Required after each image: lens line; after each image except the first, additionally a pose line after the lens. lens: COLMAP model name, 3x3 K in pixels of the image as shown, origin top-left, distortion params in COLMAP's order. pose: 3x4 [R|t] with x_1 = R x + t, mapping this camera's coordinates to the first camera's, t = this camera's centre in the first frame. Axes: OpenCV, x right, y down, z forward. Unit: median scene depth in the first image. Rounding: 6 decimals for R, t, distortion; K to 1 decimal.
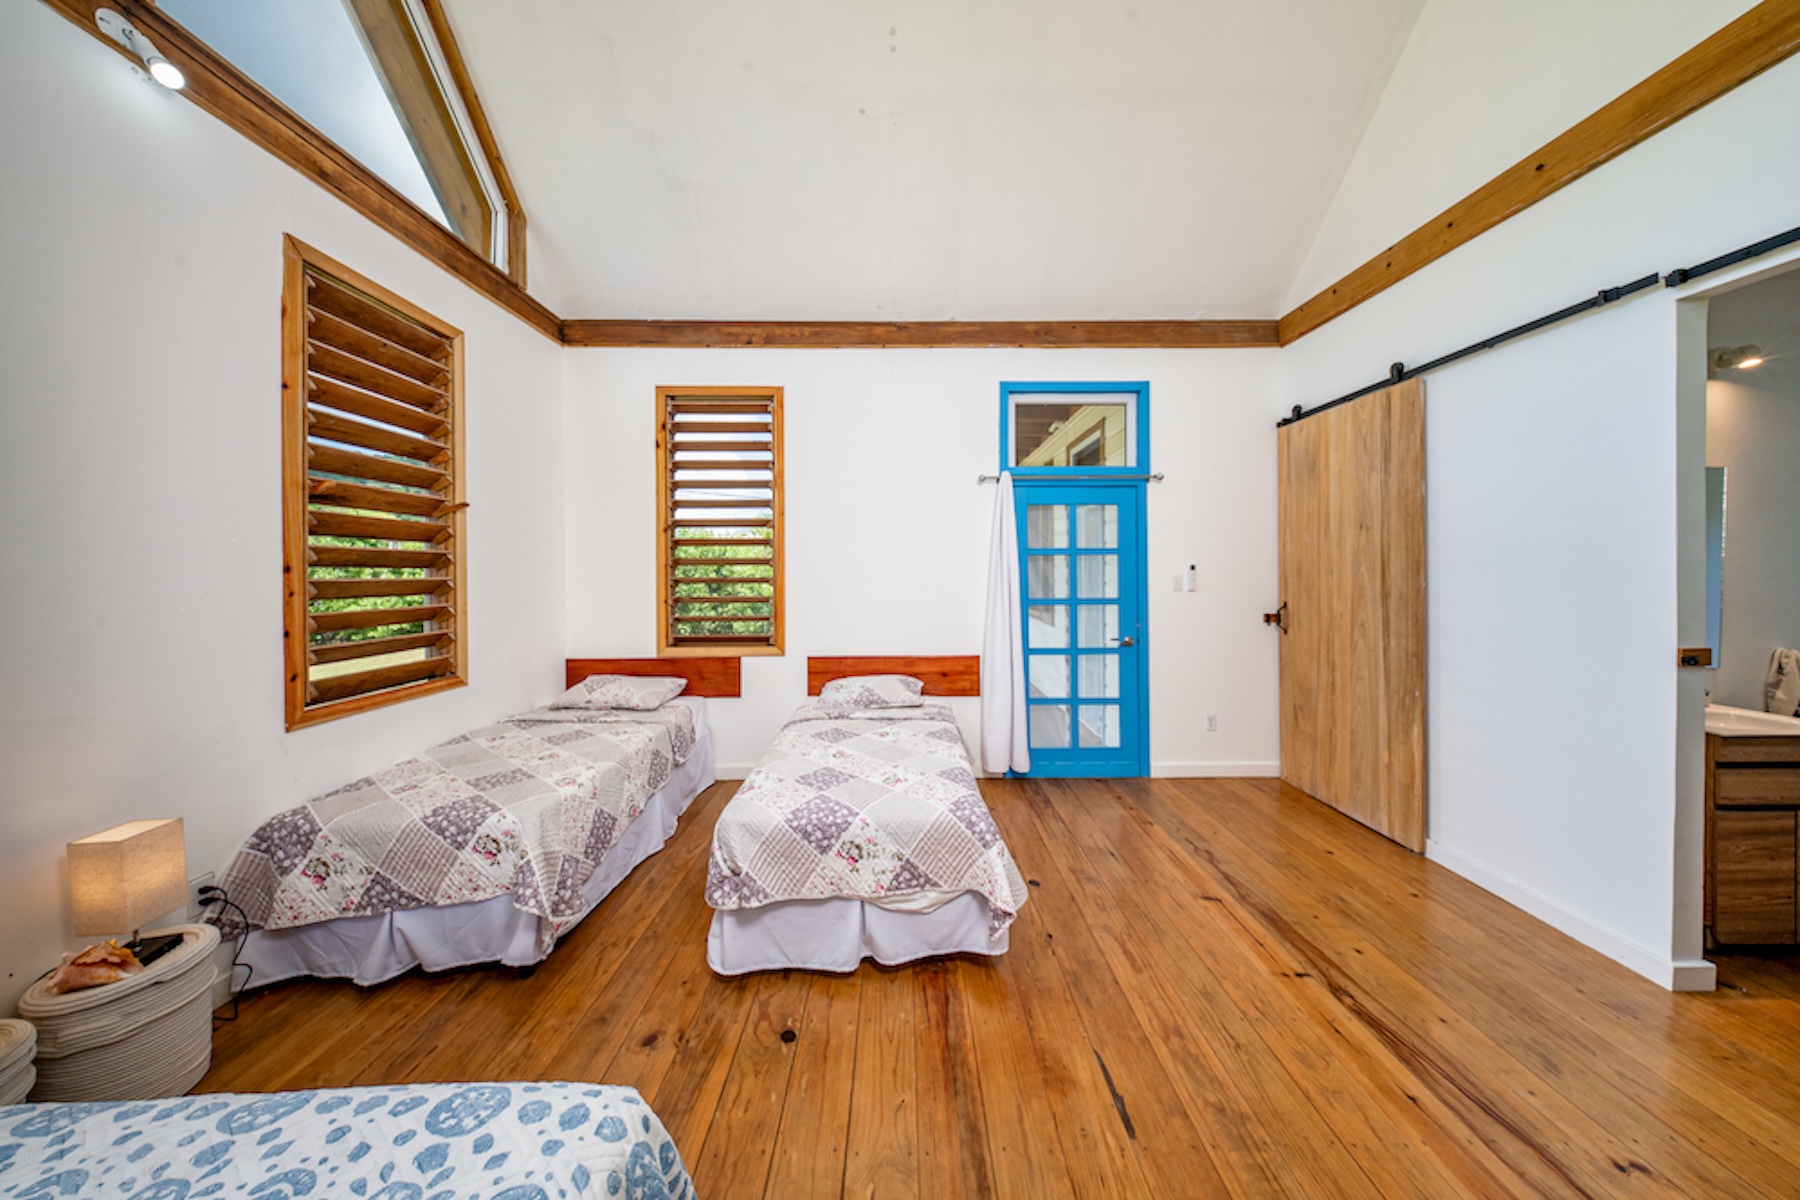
lens RADIAL K [[571.3, 0, 891.6], [0, 571.3, 582.3], [0, 0, 1]] dist [-0.002592, -0.000199]
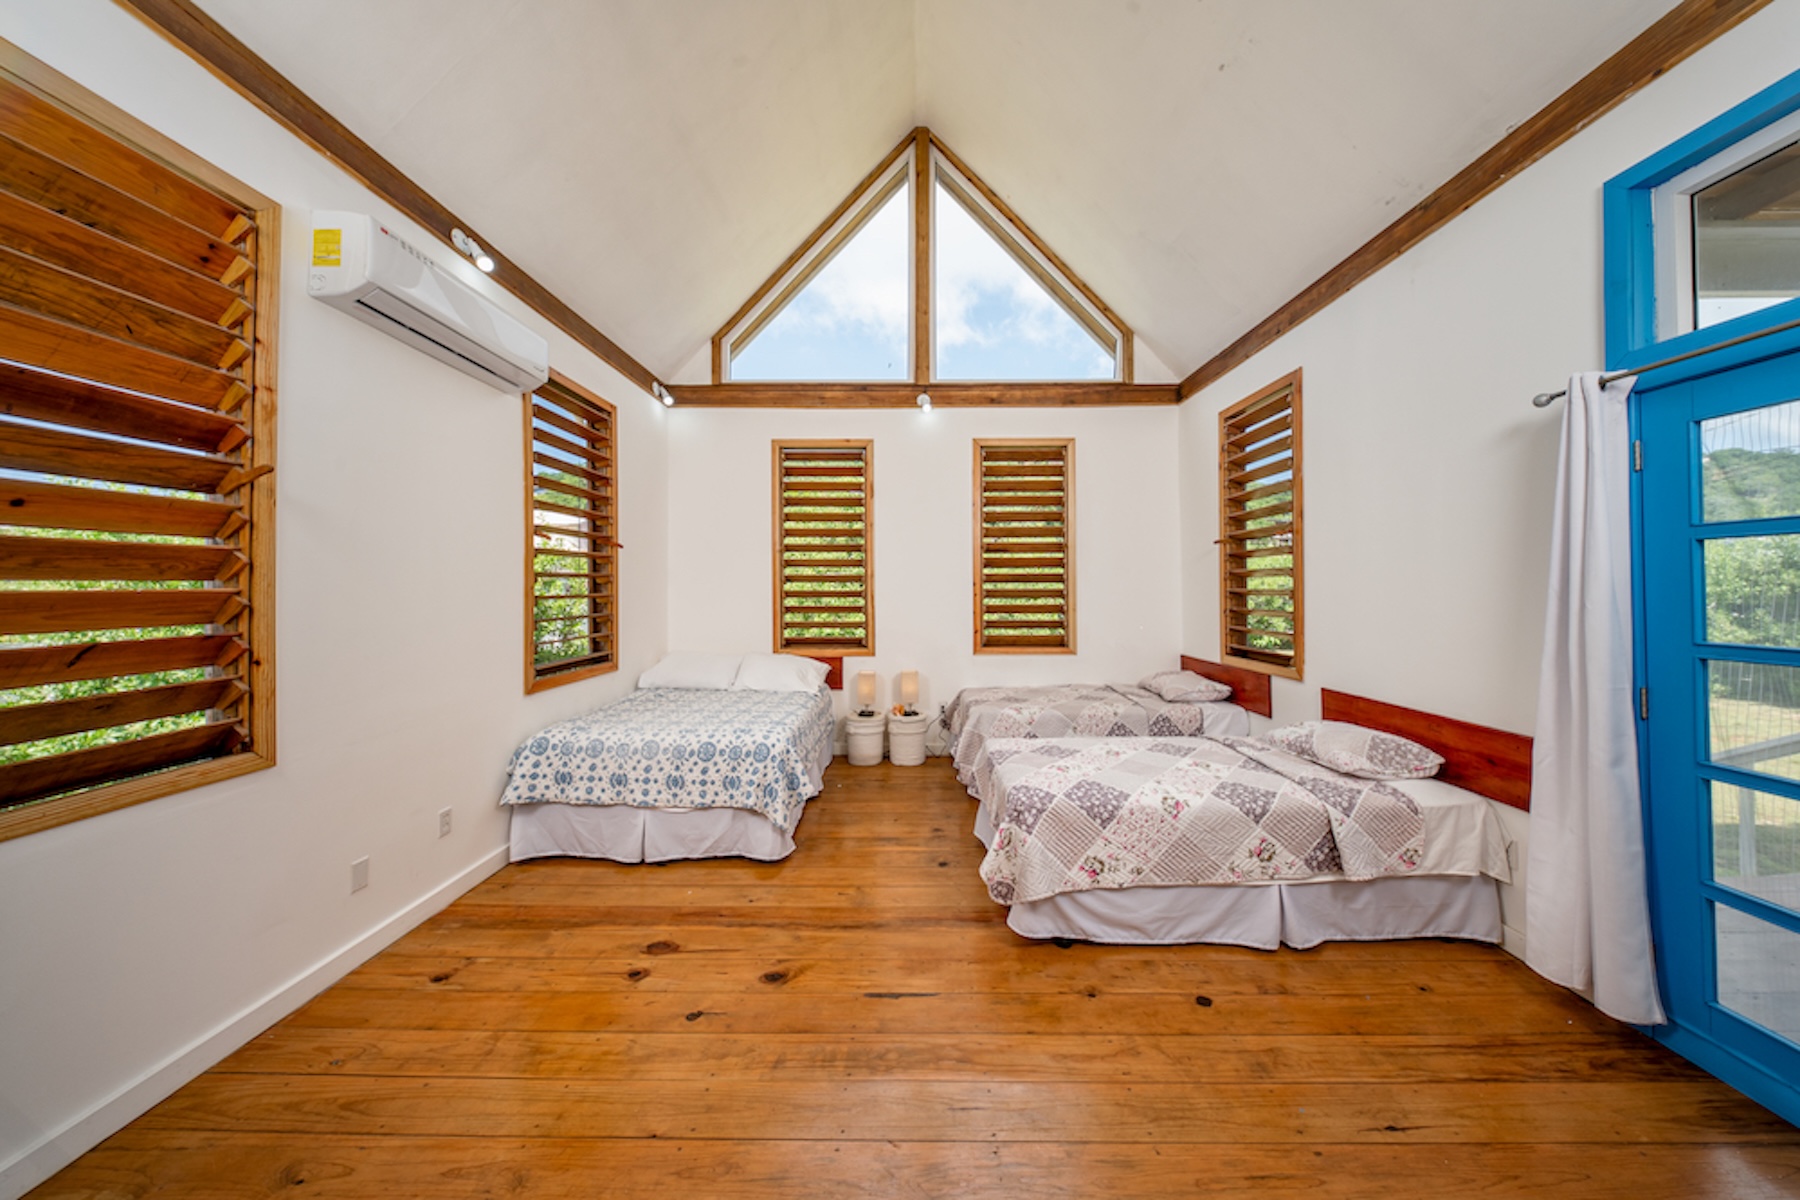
lens RADIAL K [[571.3, 0, 891.6], [0, 571.3, 582.3], [0, 0, 1]] dist [-0.002592, -0.000199]
pose [[-0.041235, -0.007794, -0.999119, 0.690698], [-0.010359, 0.999919, -0.007373, -0.005982], [0.999096, 0.010046, -0.041312, 0.423182]]
